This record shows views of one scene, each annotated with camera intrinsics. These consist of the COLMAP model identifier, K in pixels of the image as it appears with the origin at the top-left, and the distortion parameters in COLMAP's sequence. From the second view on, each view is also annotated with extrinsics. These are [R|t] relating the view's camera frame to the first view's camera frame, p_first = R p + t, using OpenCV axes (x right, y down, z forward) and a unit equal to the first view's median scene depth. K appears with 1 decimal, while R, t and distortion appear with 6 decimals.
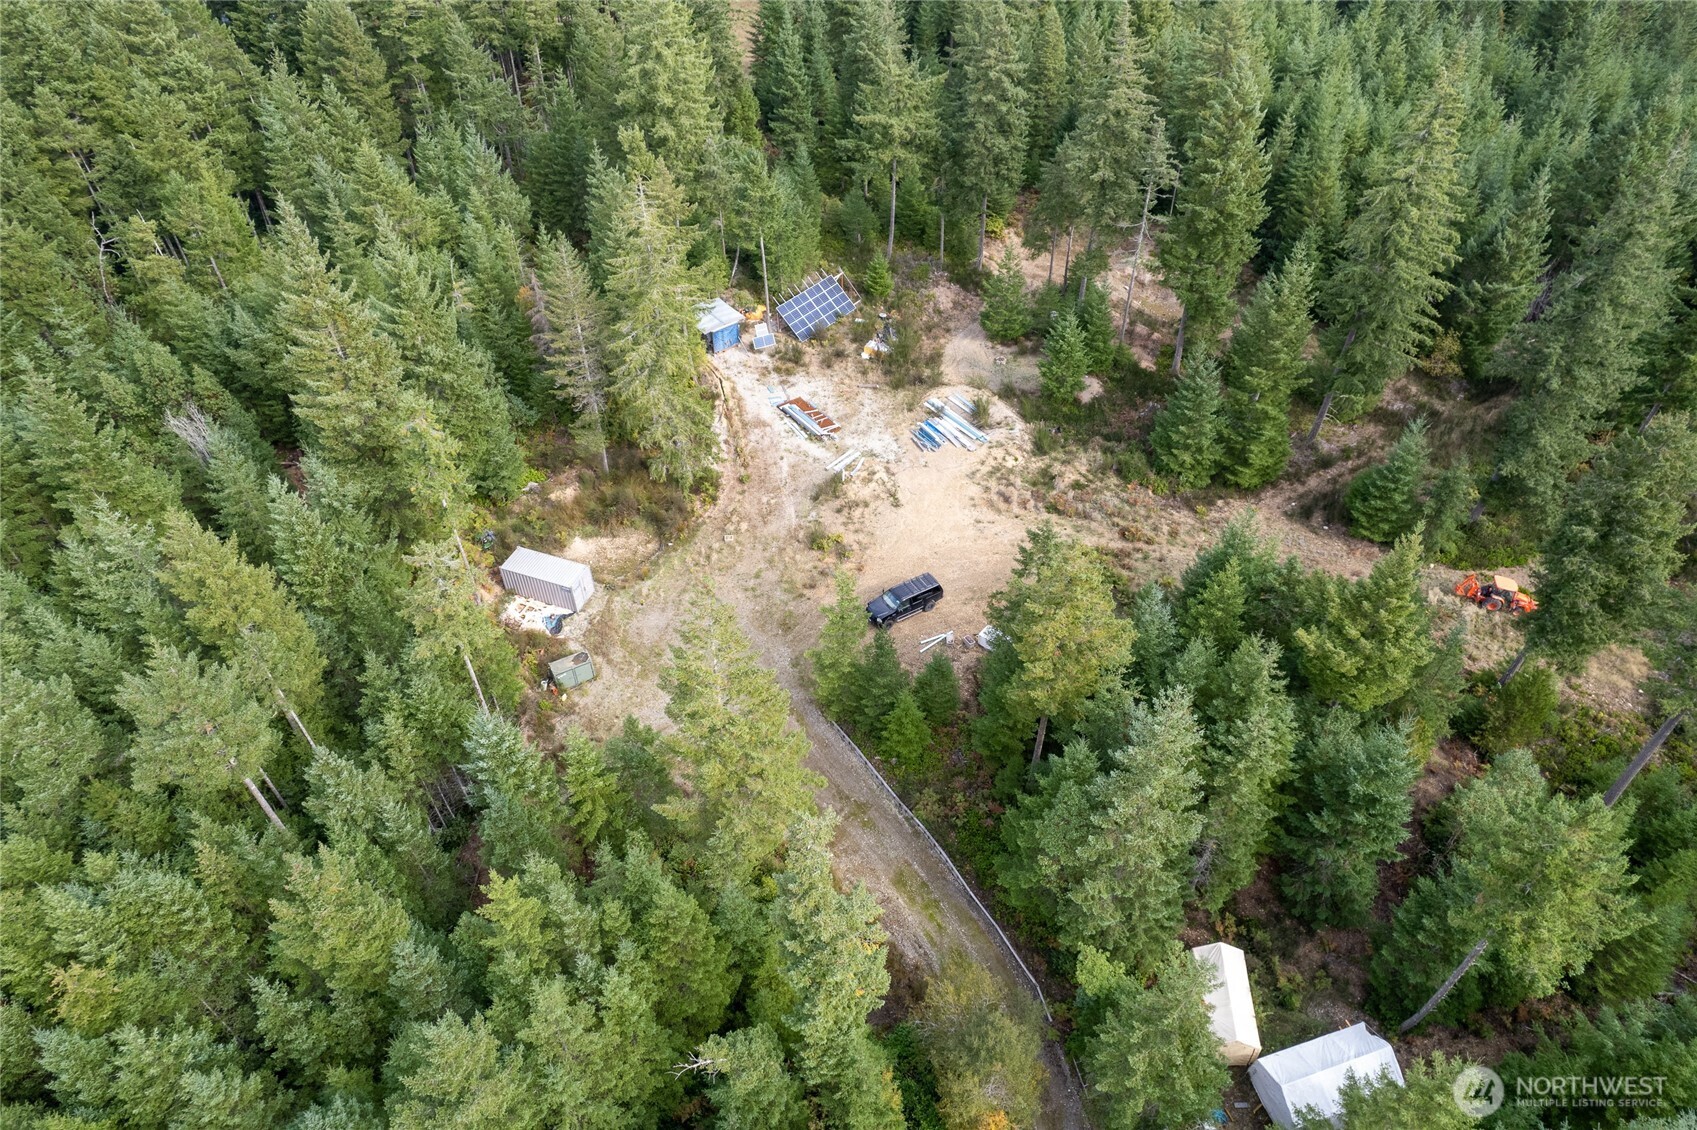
lens RADIAL K [[1073.5, 0, 846.9], [0, 1073.5, 580.1], [0, 0, 1]] dist [-0.064947, 0.050027]
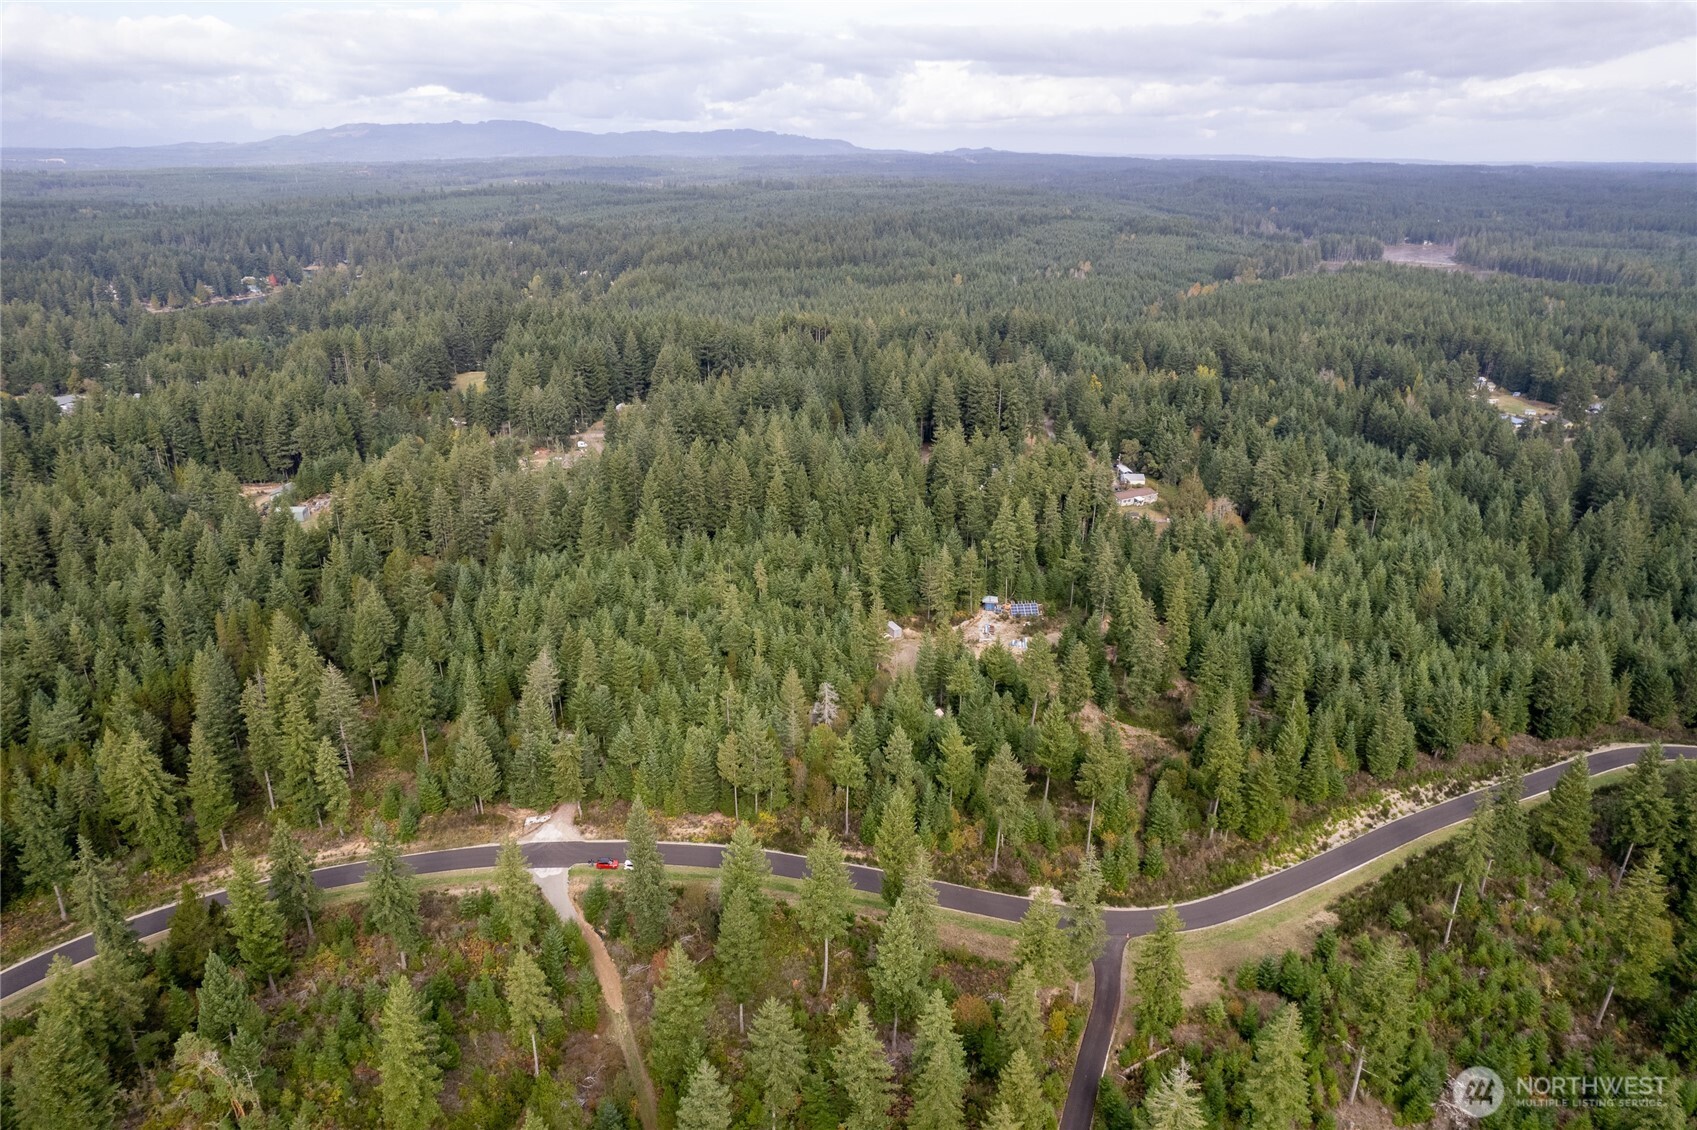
lens RADIAL K [[1073.5, 0, 846.9], [0, 1073.5, 580.1], [0, 0, 1]] dist [-0.064947, 0.050027]
pose [[0.717937, 0.269835, -0.641682, 1.728068], [-0.491351, 0.849410, -0.192553, 0.570016], [0.493094, 0.453532, 0.742406, -1.736482]]
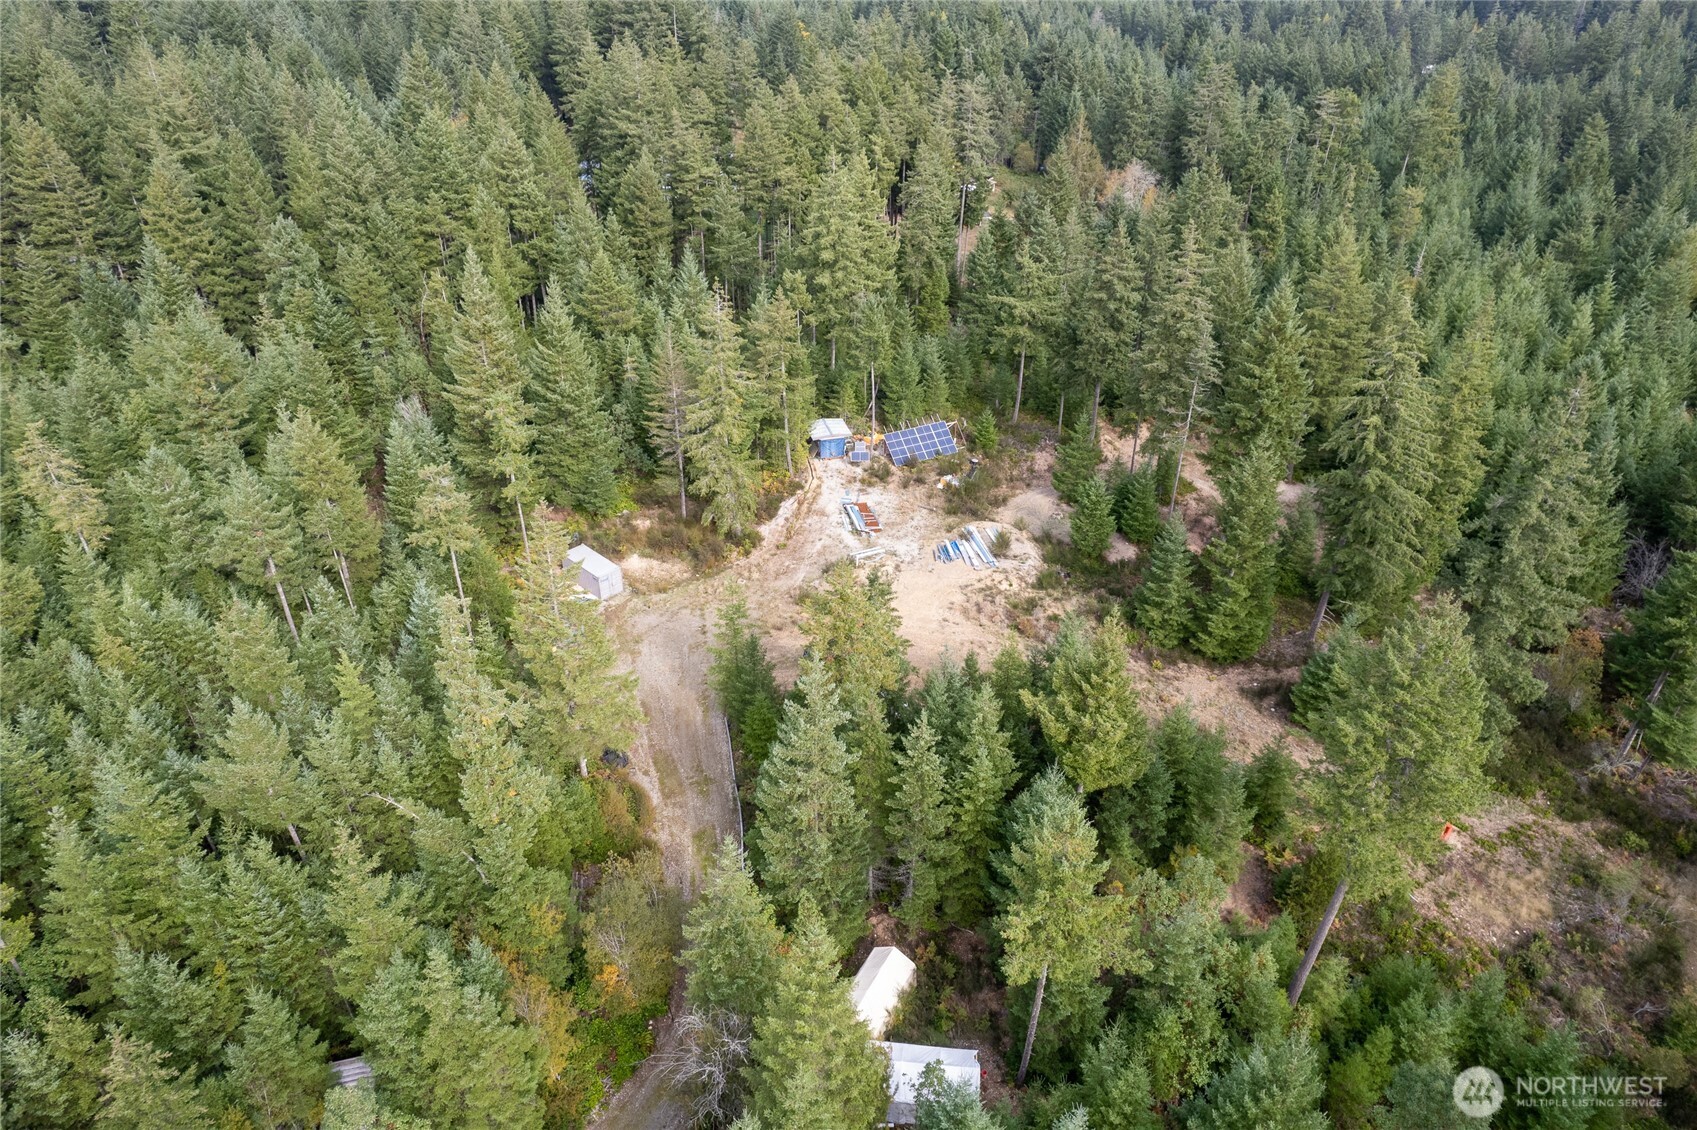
lens RADIAL K [[1073.5, 0, 846.9], [0, 1073.5, 580.1], [0, 0, 1]] dist [-0.064947, 0.050027]
pose [[0.919308, 0.224788, -0.323021, 0.347838], [-0.282924, 0.948049, -0.145452, 0.090590], [0.273544, 0.225106, 0.935148, -0.094441]]
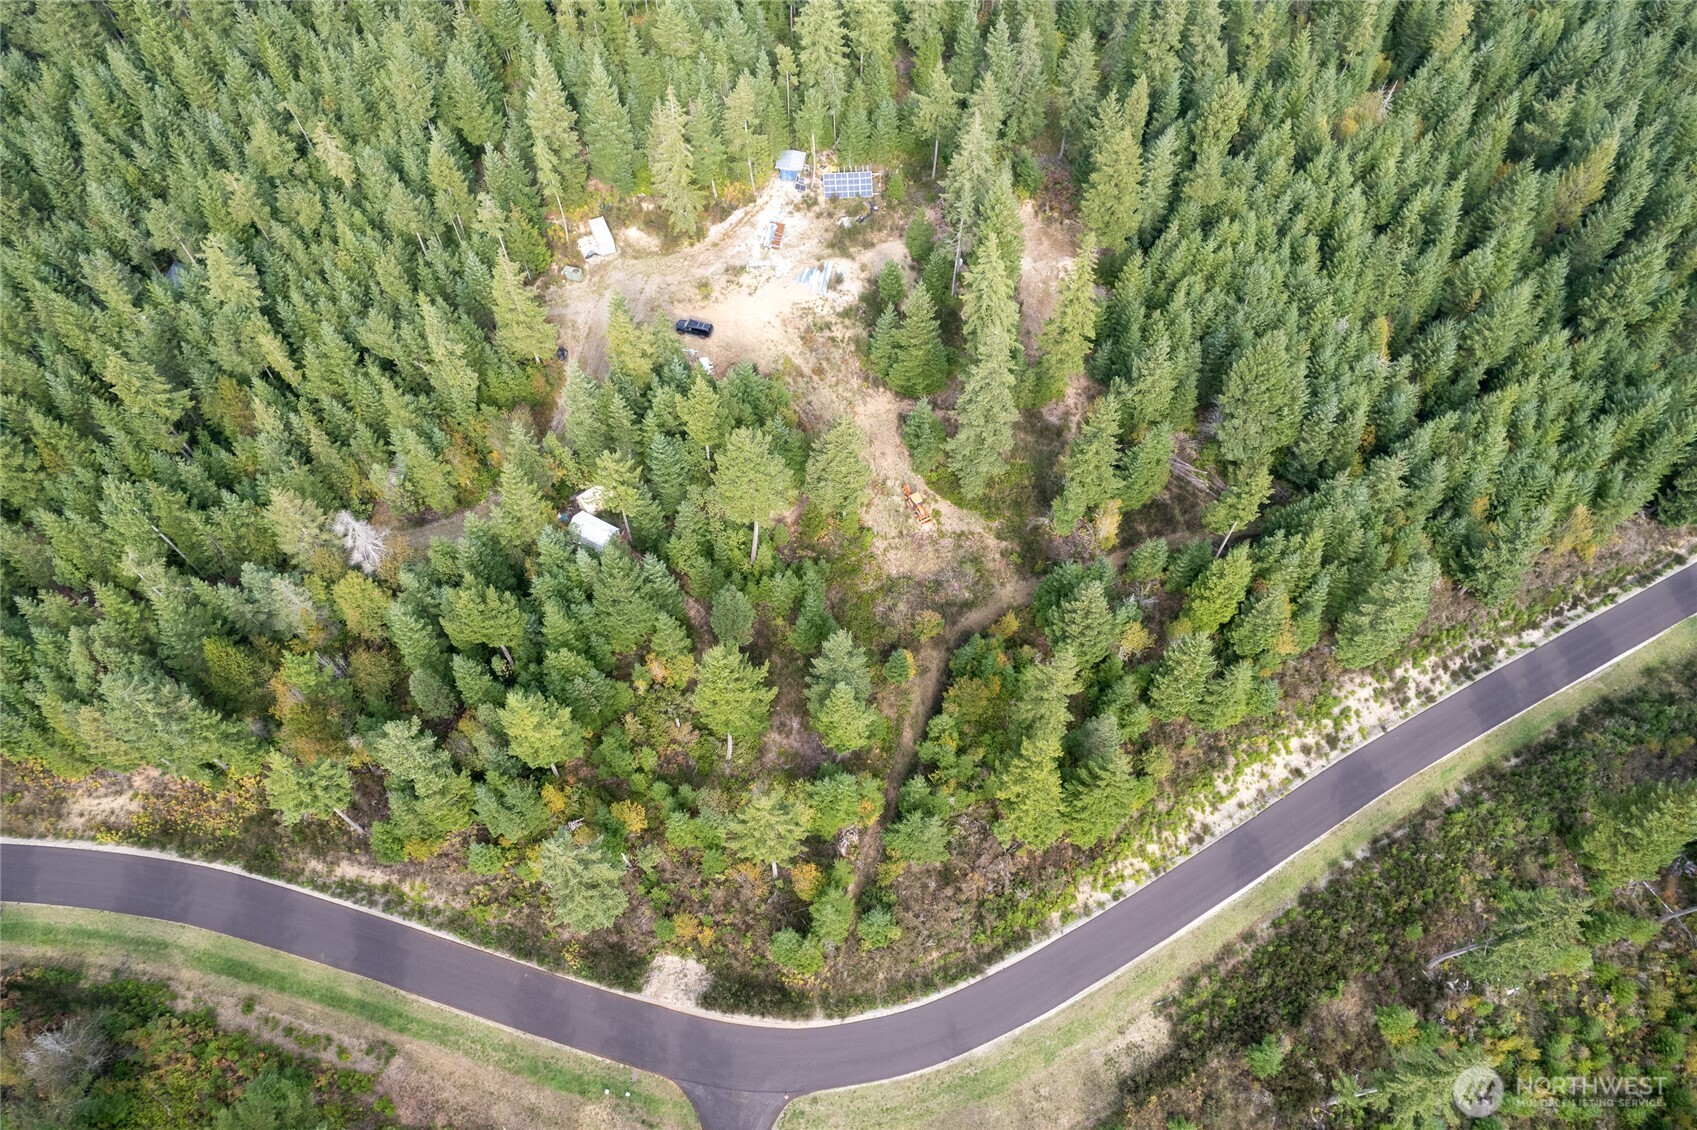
lens RADIAL K [[1073.5, 0, 846.9], [0, 1073.5, 580.1], [0, 0, 1]] dist [-0.064947, 0.050027]
pose [[0.697581, 0.625193, -0.350022, 1.092436], [-0.511974, 0.776686, 0.366934, -0.436316], [0.501262, -0.076764, 0.861884, -0.600891]]
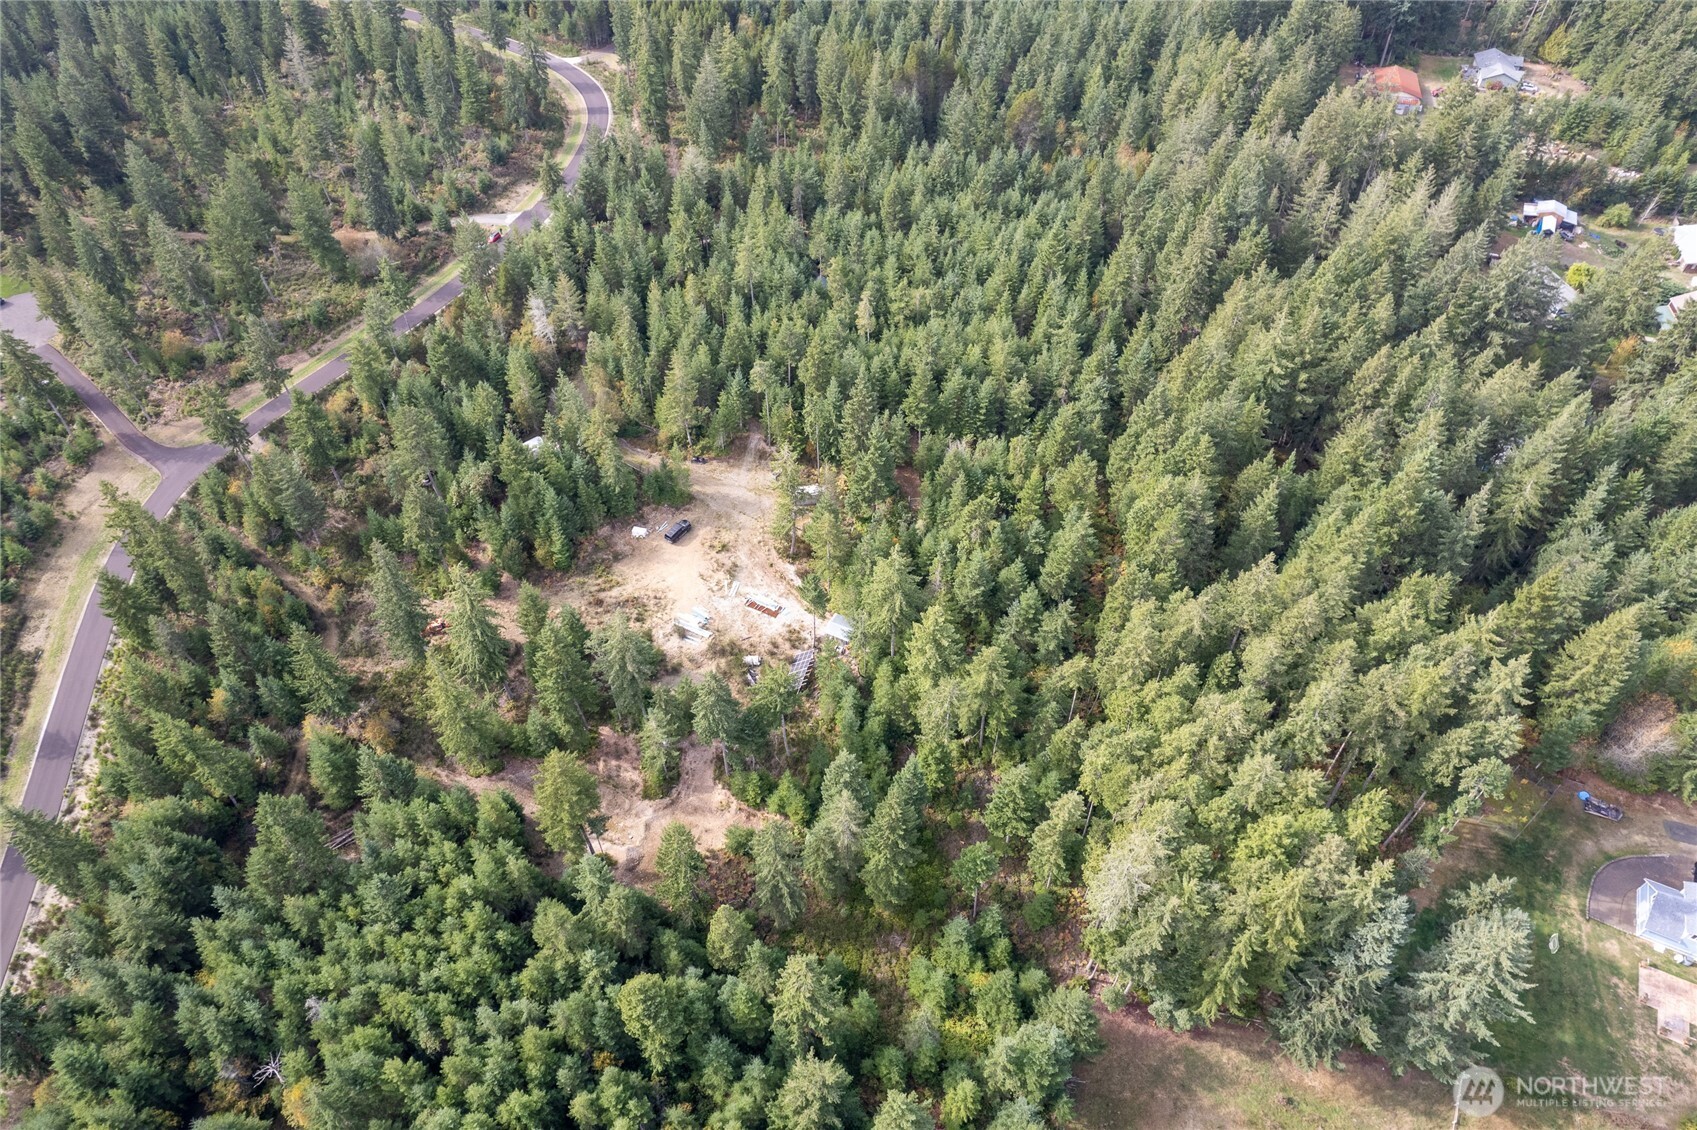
lens RADIAL K [[1073.5, 0, 846.9], [0, 1073.5, 580.1], [0, 0, 1]] dist [-0.064947, 0.050027]
pose [[-0.903576, 0.317371, -0.287797, 0.381258], [-0.296472, 0.021749, 0.954794, -2.099174], [0.309283, 0.948052, 0.074440, 0.857265]]
